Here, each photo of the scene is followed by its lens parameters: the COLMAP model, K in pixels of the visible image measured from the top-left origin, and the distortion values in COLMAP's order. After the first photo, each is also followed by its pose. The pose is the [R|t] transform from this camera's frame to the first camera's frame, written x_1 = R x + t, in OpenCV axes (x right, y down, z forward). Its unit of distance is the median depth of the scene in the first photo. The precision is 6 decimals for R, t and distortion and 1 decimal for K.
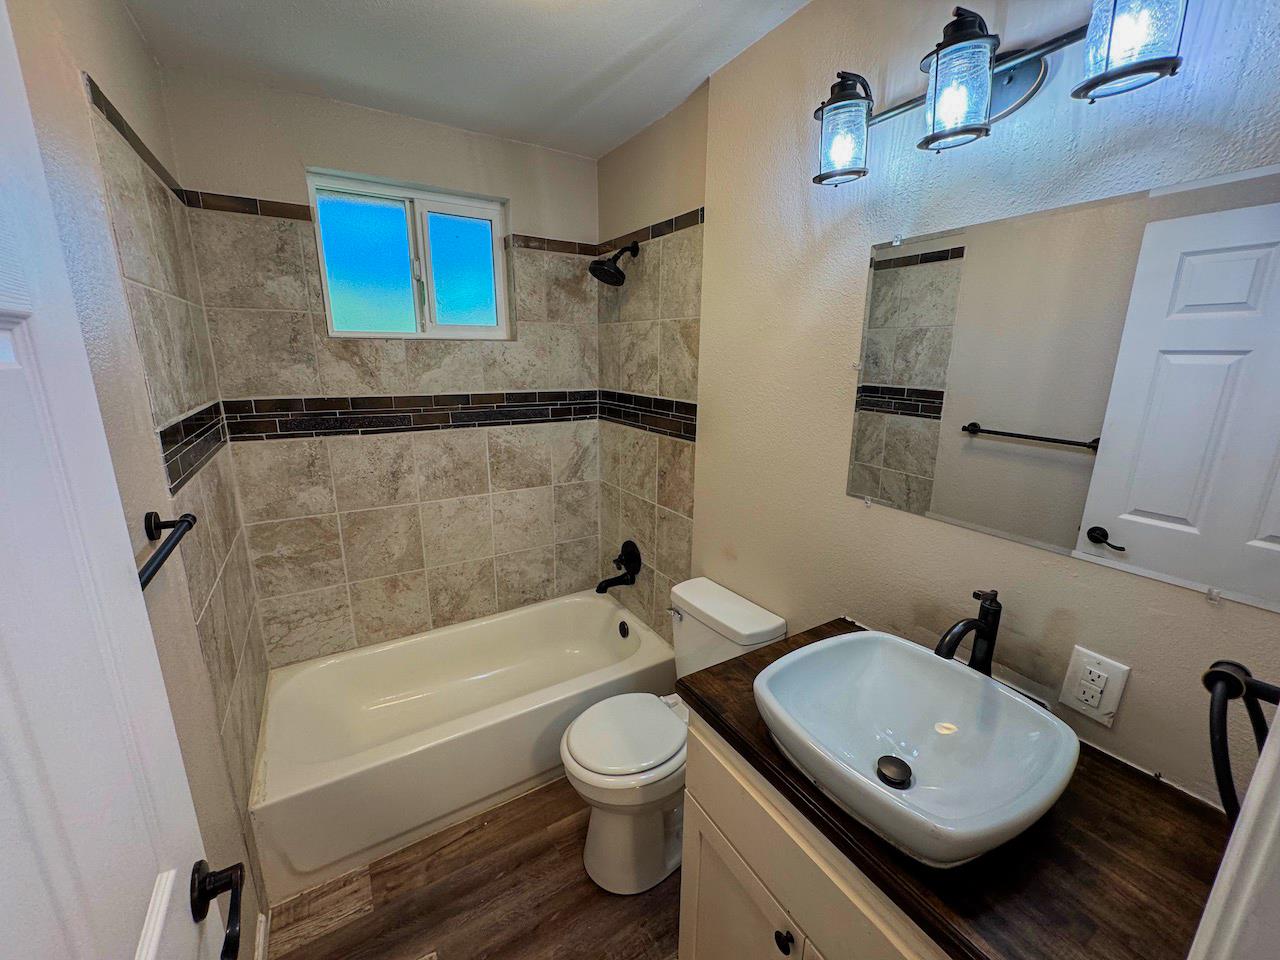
lens RADIAL K [[517.1, 0, 635.4], [0, 517.1, 481.9], [0, 0, 1]] dist [-0.004121, 0.000113]
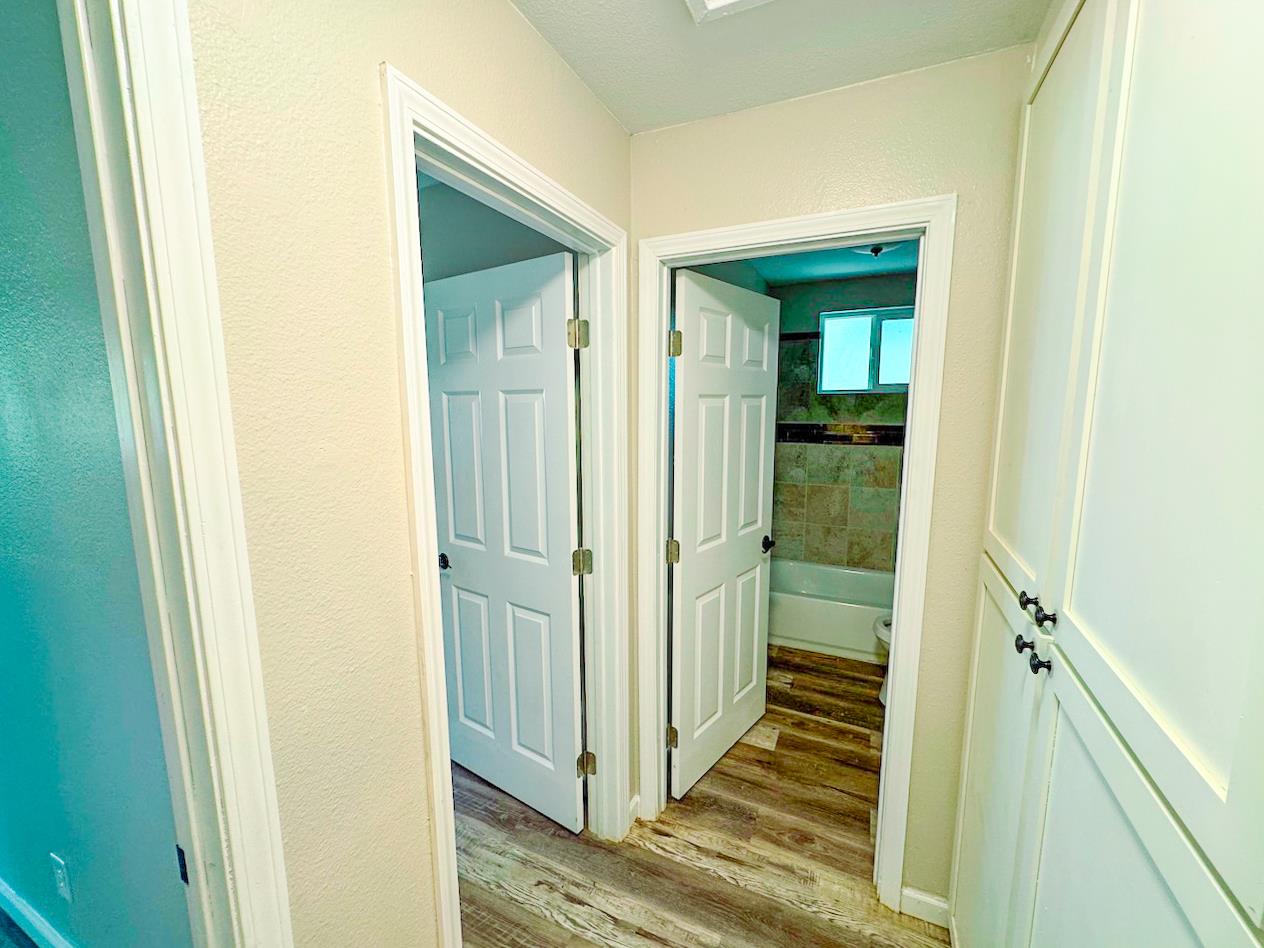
lens RADIAL K [[510.7, 0, 633.7], [0, 510.7, 473.4], [0, 0, 1]] dist [-0.004121, 0.000113]
pose [[0.562586, 0.103067, -0.820289, 0.561449], [-0.192907, 0.981176, -0.009021, 0.150951], [0.803918, 0.163314, 0.571879, -0.550961]]
